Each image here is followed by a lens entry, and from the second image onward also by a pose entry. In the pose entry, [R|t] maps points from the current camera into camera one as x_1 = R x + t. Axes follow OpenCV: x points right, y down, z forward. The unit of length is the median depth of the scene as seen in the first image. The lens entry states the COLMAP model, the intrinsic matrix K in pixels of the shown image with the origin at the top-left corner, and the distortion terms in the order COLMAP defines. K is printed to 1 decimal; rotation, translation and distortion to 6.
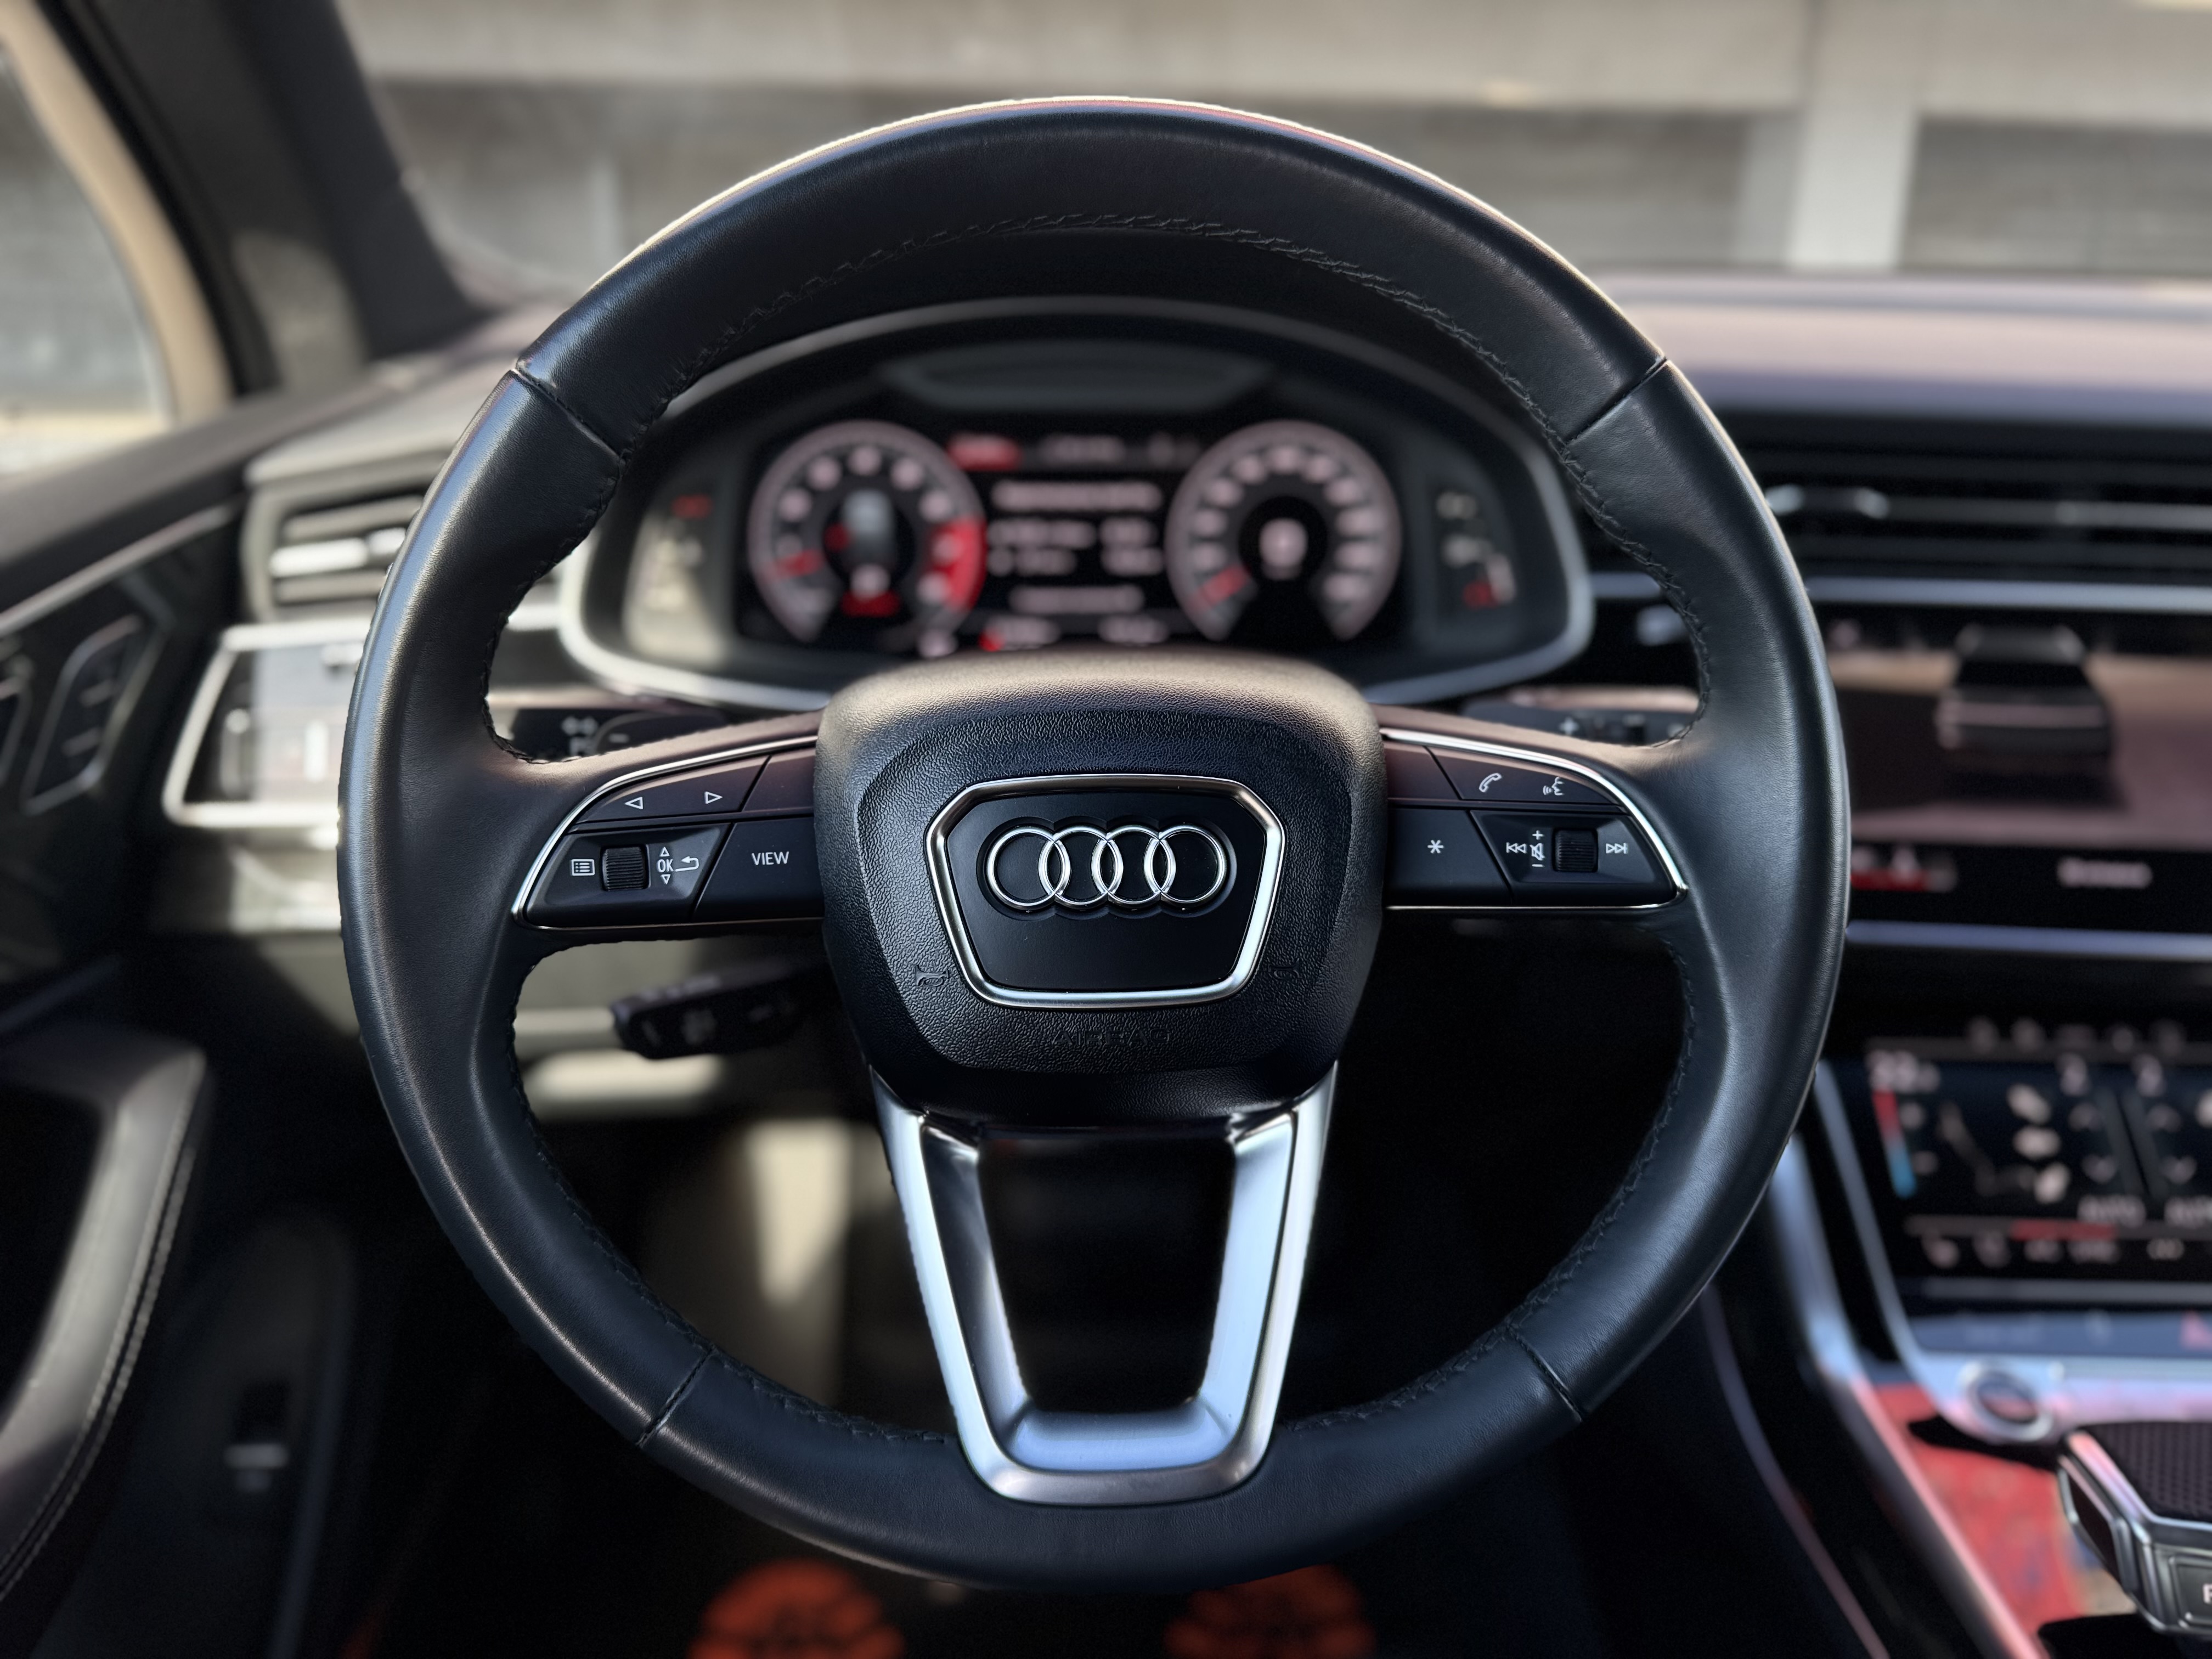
lens RADIAL K [[1592.2, 0, 1106.0], [0, 1592.2, 829.5], [0, 0, 1]] dist [0.041455, -0.001153]
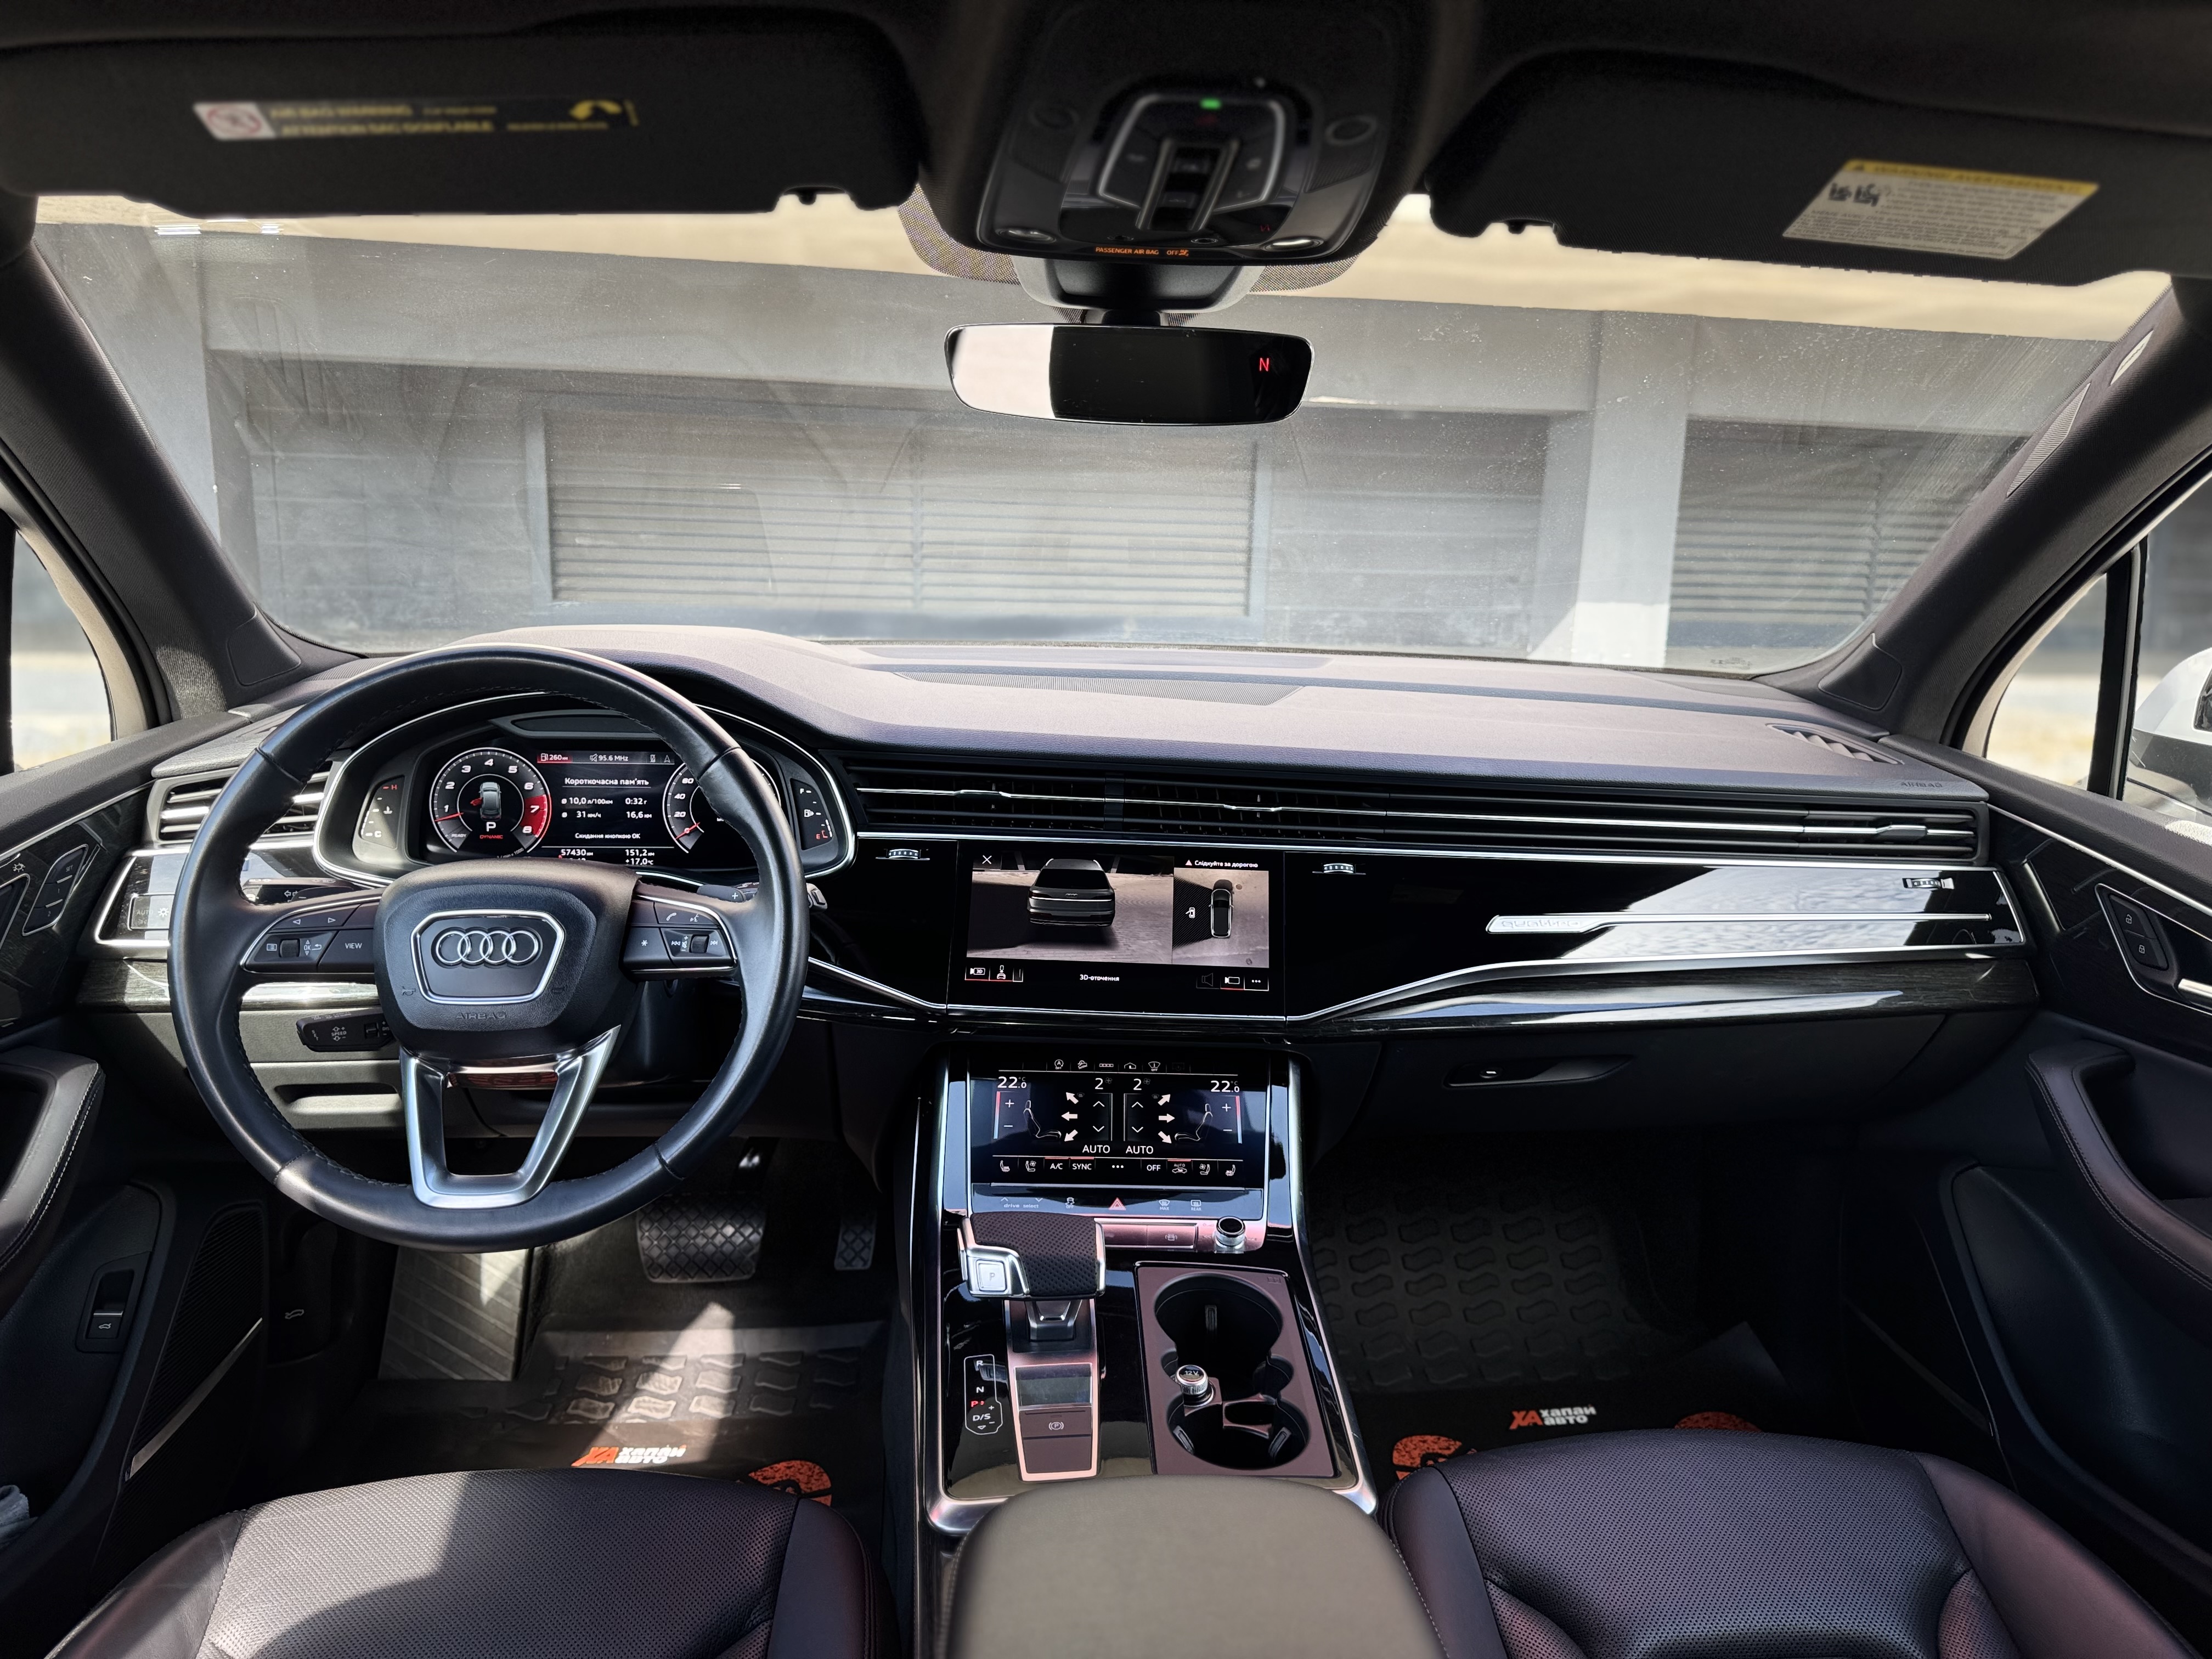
lens RADIAL K [[1592.2, 0, 1106.0], [0, 1592.2, 829.5], [0, 0, 1]] dist [0.041455, -0.001153]
pose [[0.999140, 0.008912, 0.040493, 0.543916], [-0.003299, 0.990617, -0.136624, 0.113679], [-0.041330, 0.136373, 0.989795, -0.973713]]
